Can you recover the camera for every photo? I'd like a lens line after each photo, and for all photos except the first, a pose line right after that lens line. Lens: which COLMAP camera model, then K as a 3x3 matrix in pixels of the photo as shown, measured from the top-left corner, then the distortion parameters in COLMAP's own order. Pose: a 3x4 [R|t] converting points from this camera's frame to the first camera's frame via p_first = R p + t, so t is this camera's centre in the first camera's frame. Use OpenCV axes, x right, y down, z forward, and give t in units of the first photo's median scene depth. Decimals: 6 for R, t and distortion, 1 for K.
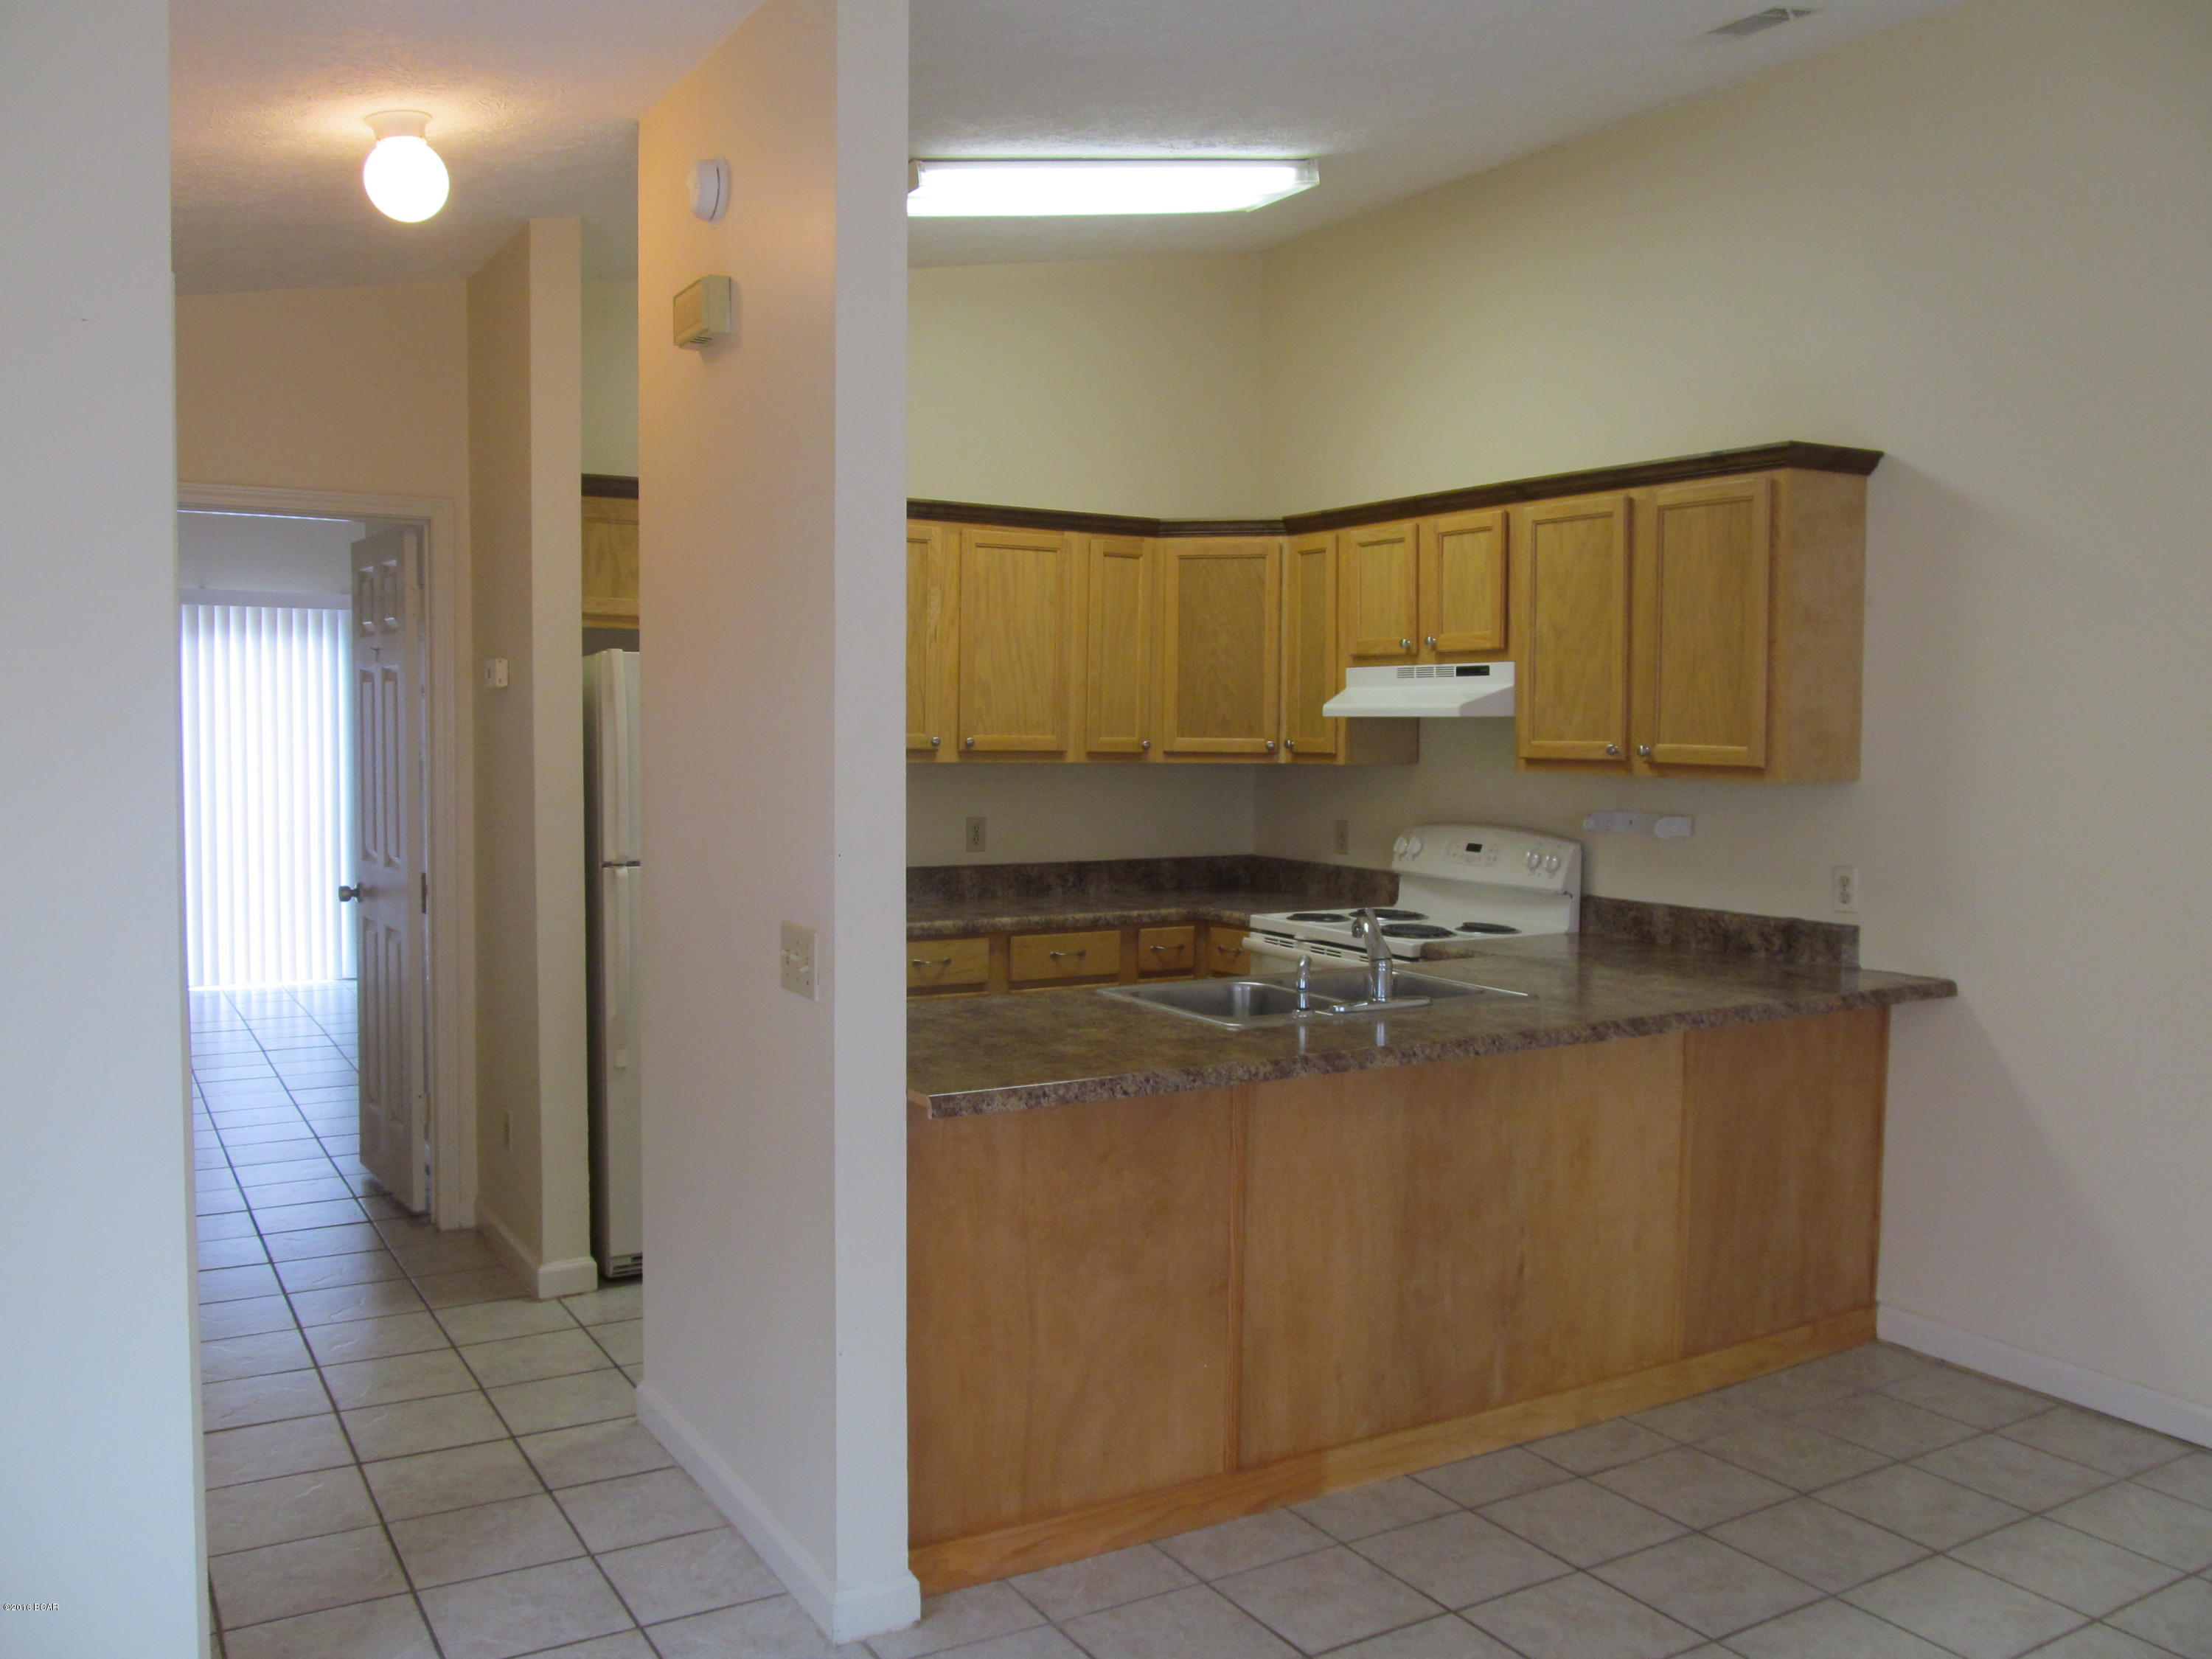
lens RADIAL K [[1815.5, 0, 1103.5], [0, 1815.5, 824.1], [0, 0, 1]] dist [-0.069350, 0.024424]
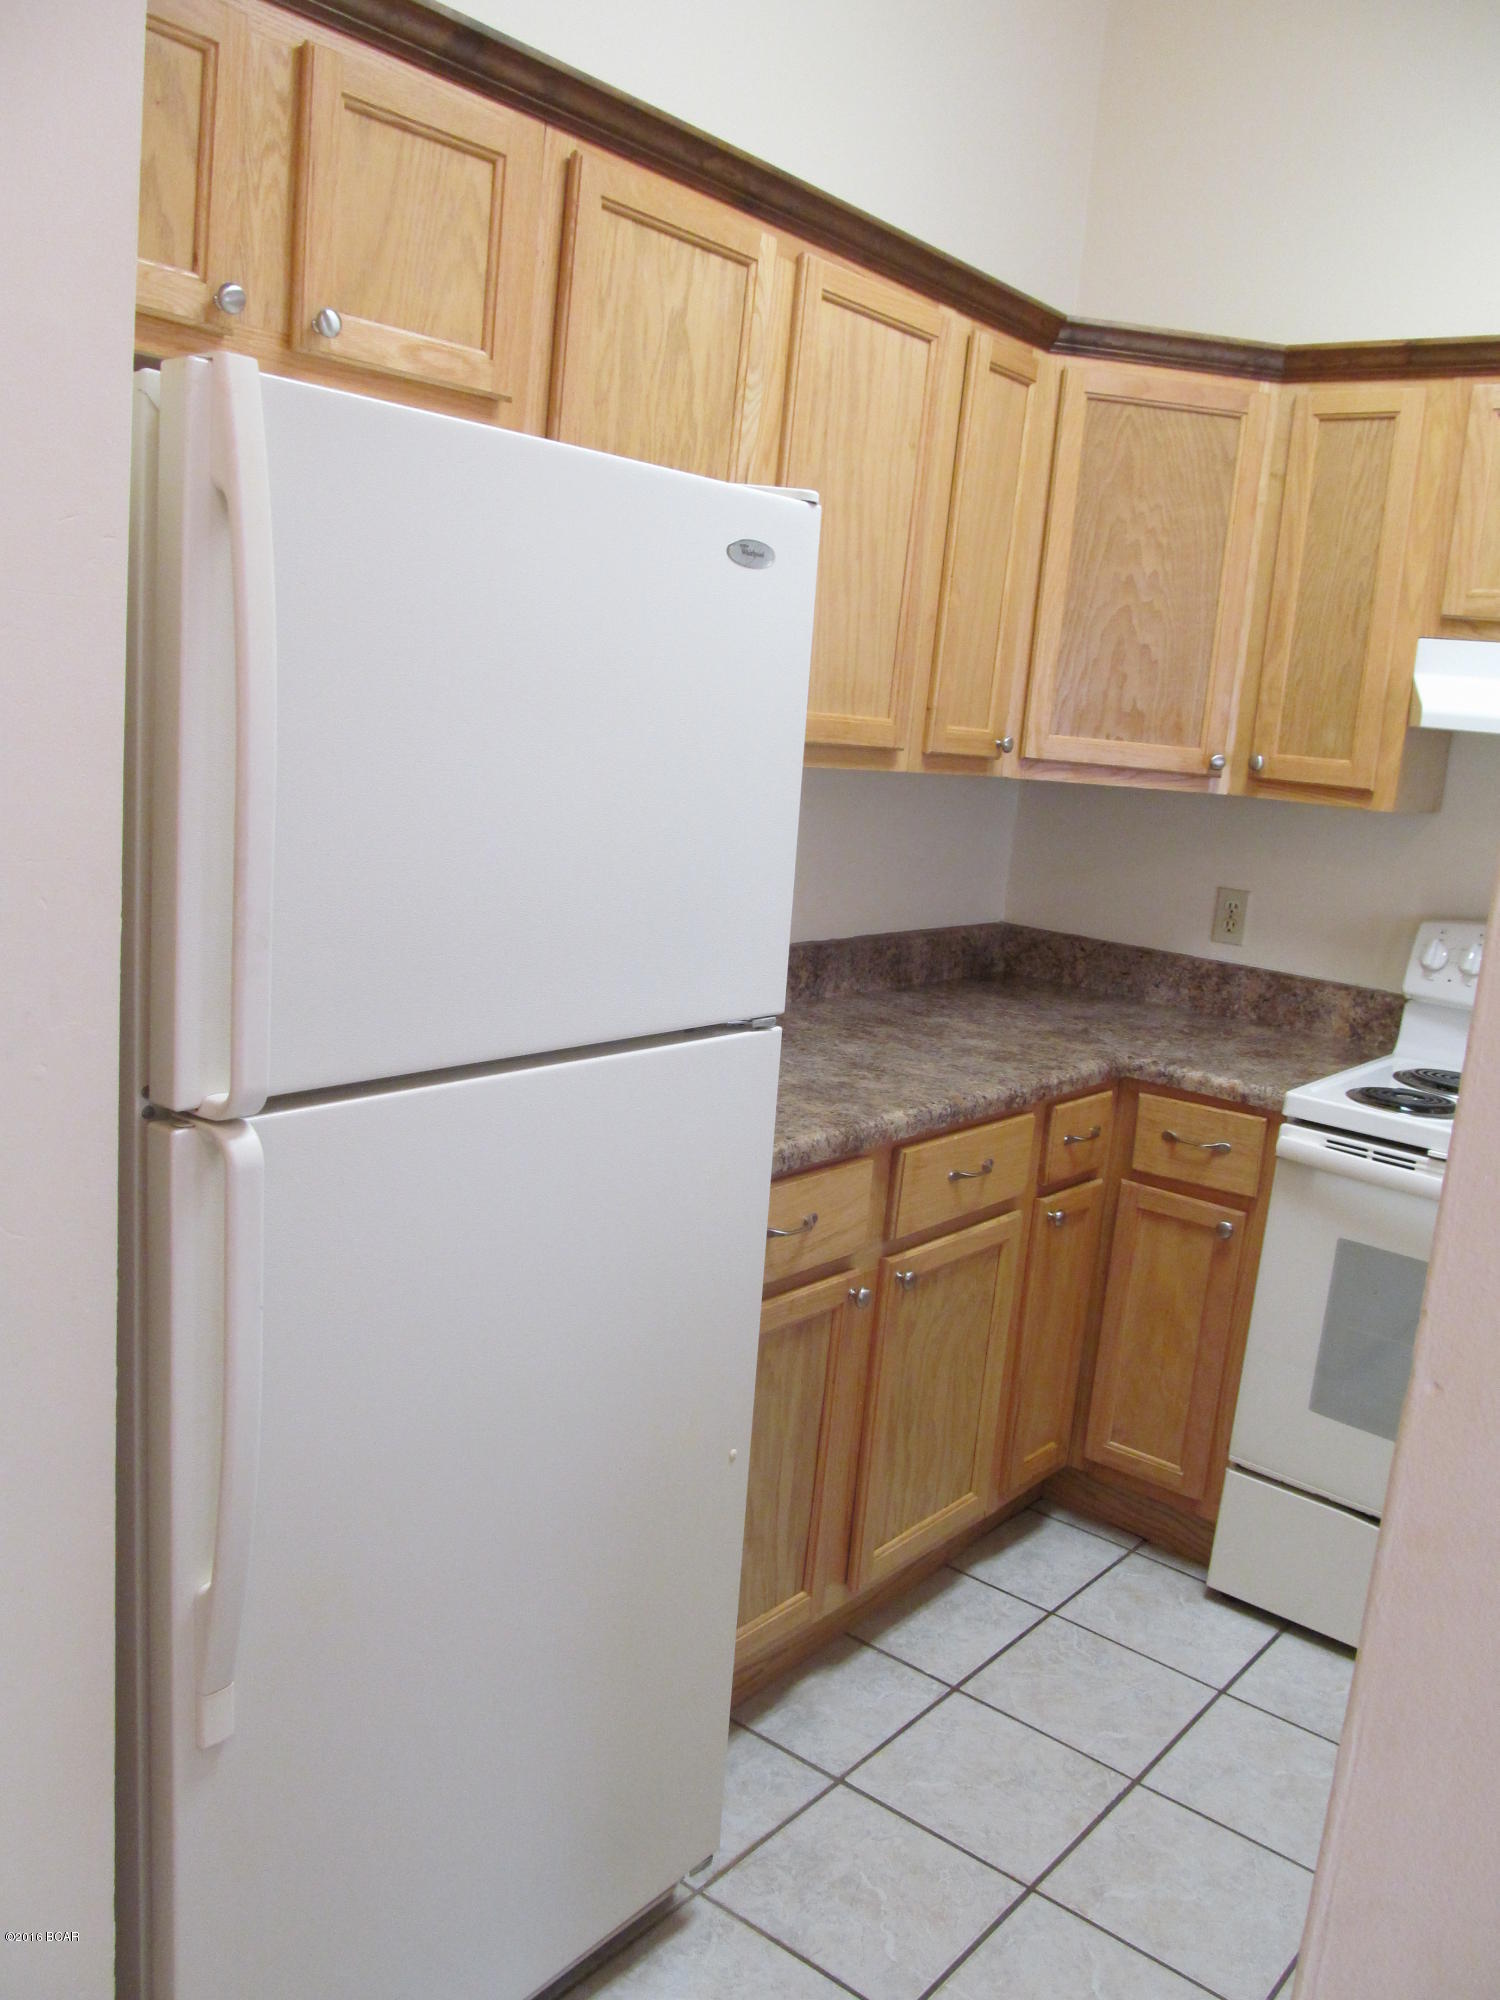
lens RADIAL K [[1641.5, 0, 746.2], [0, 1641.5, 999.8], [0, 0, 1]] dist [-0.069350, 0.024424]
pose [[0.936575, 0.011734, 0.350271, -0.241035], [-0.061489, 0.989438, 0.131267, -0.030642], [-0.345031, -0.144479, 0.927405, 0.625473]]
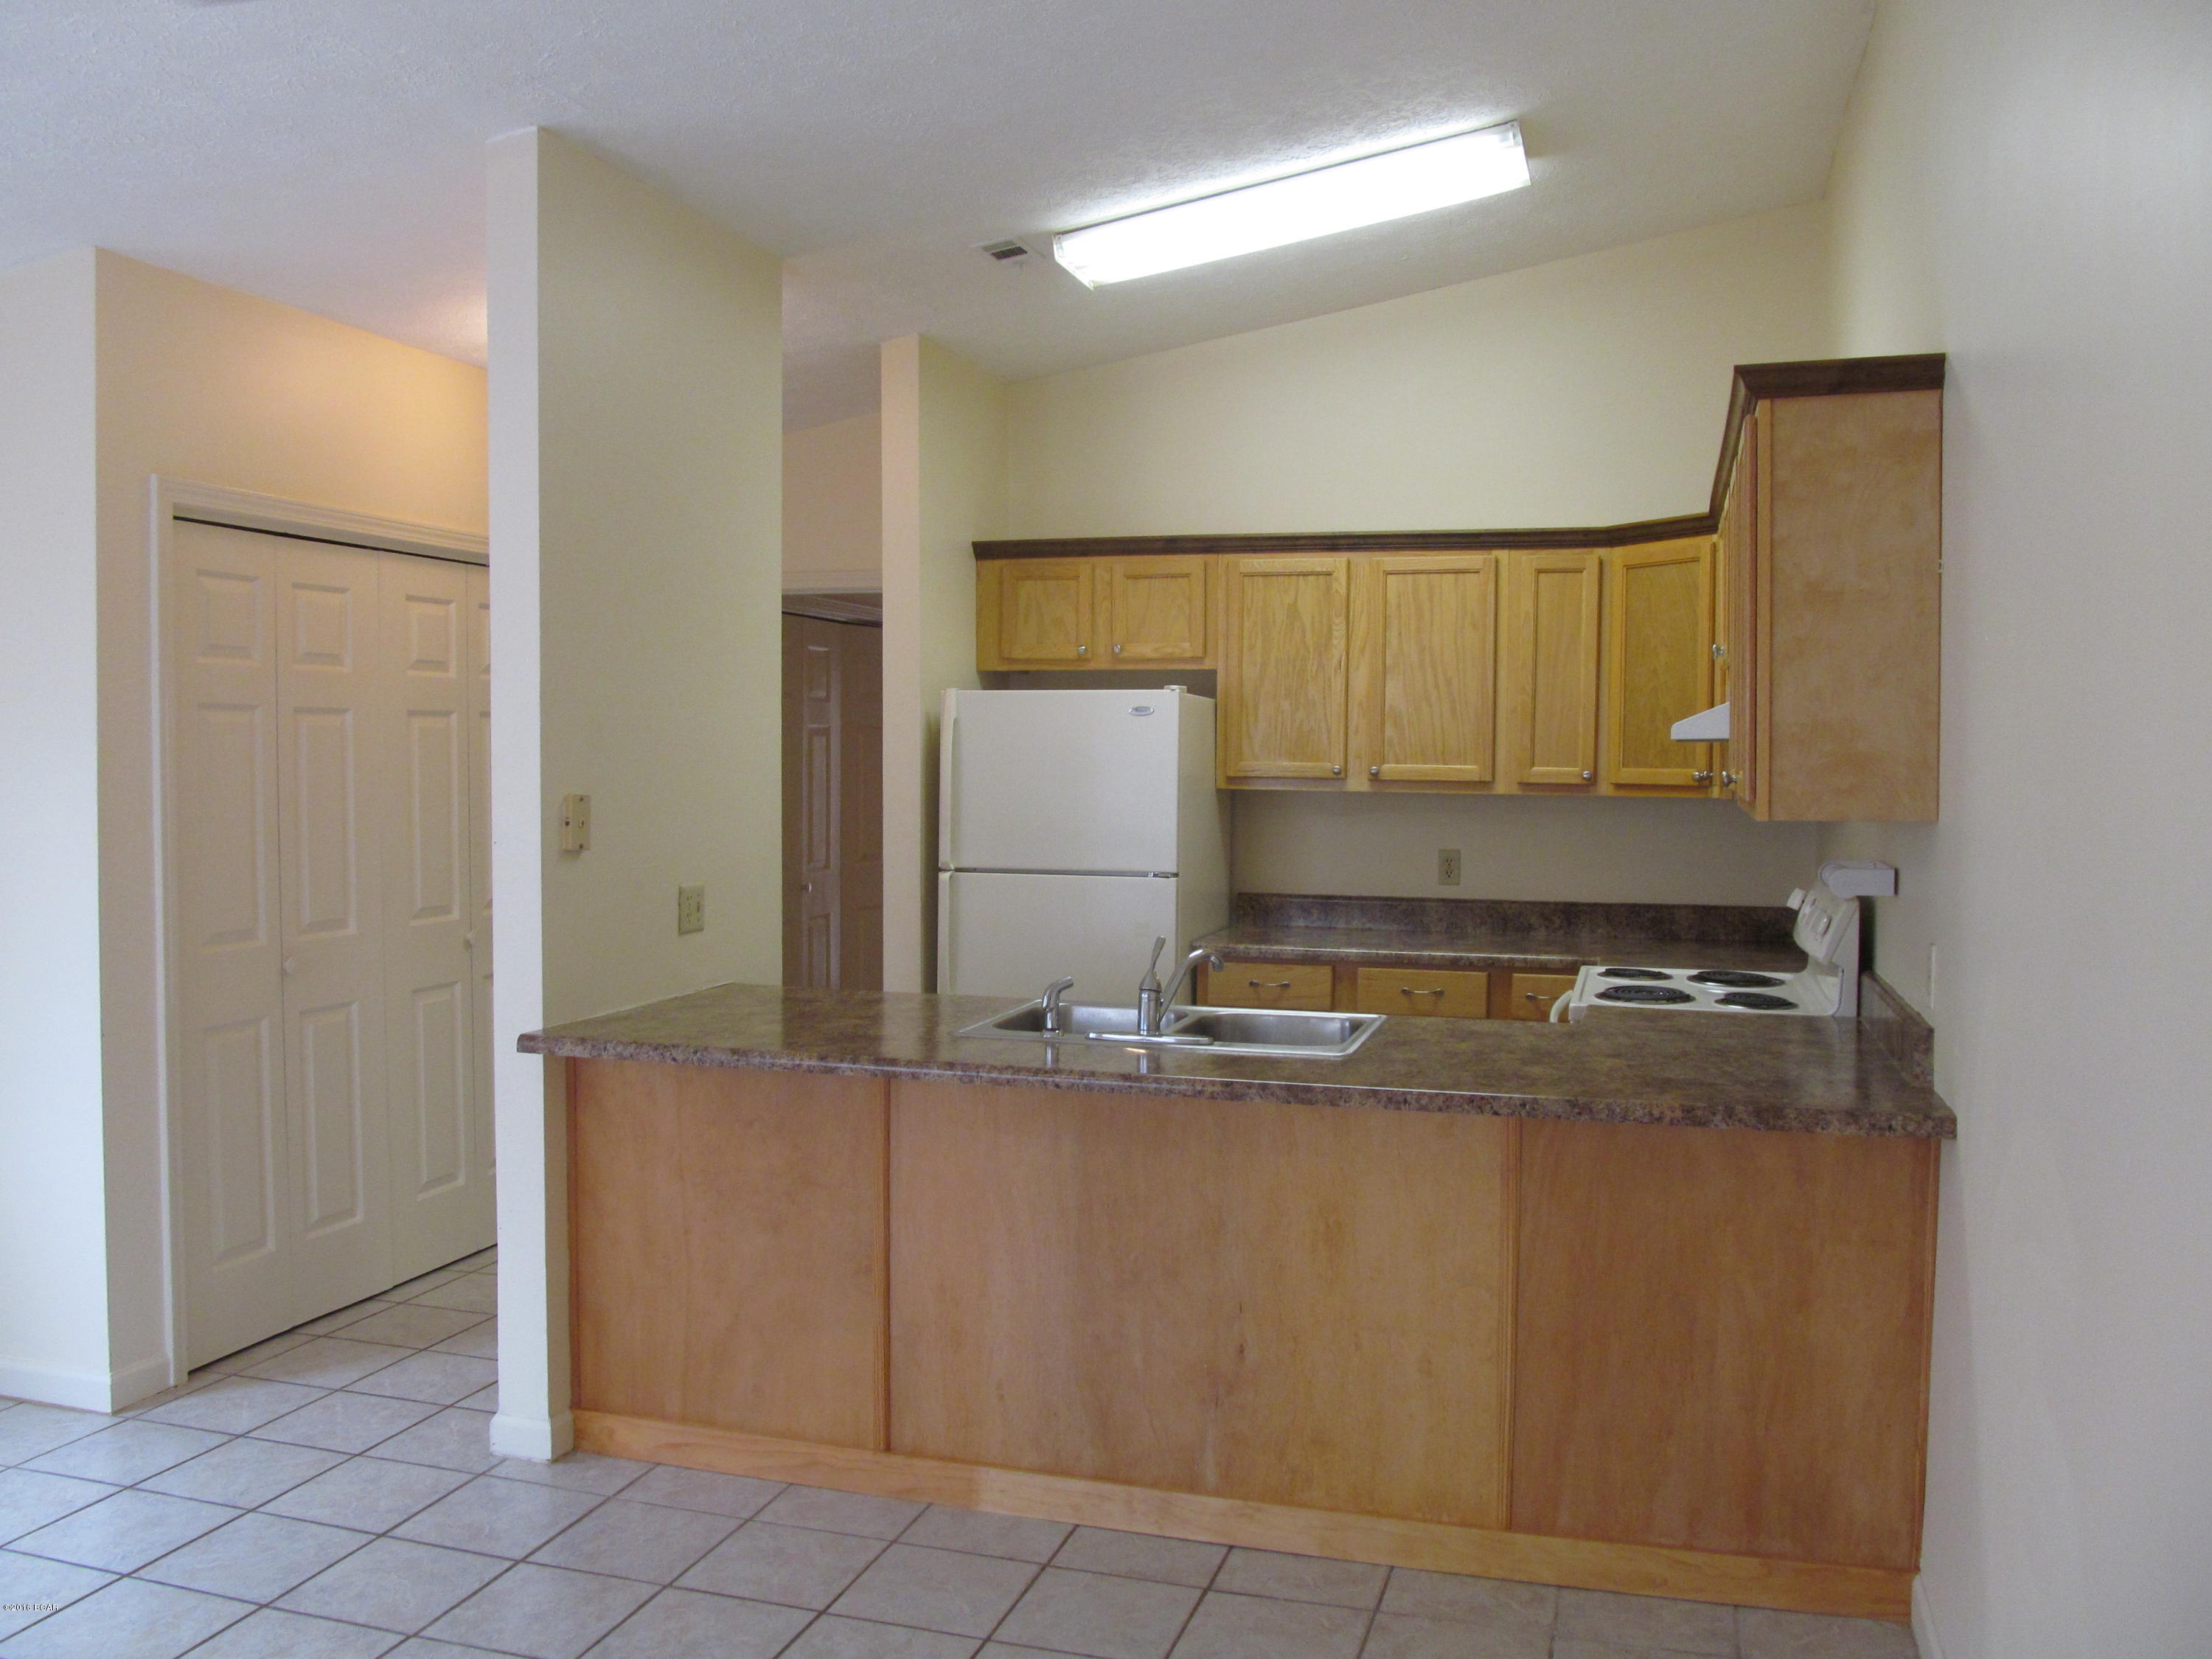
lens RADIAL K [[1815.5, 0, 1114.7], [0, 1815.5, 822.7], [0, 0, 1]] dist [-0.069350, 0.024424]
pose [[0.677498, 0.025137, -0.735095, 0.585932], [-0.043901, 0.999016, -0.006300, -0.004513], [0.734213, 0.036539, 0.677935, 0.234419]]
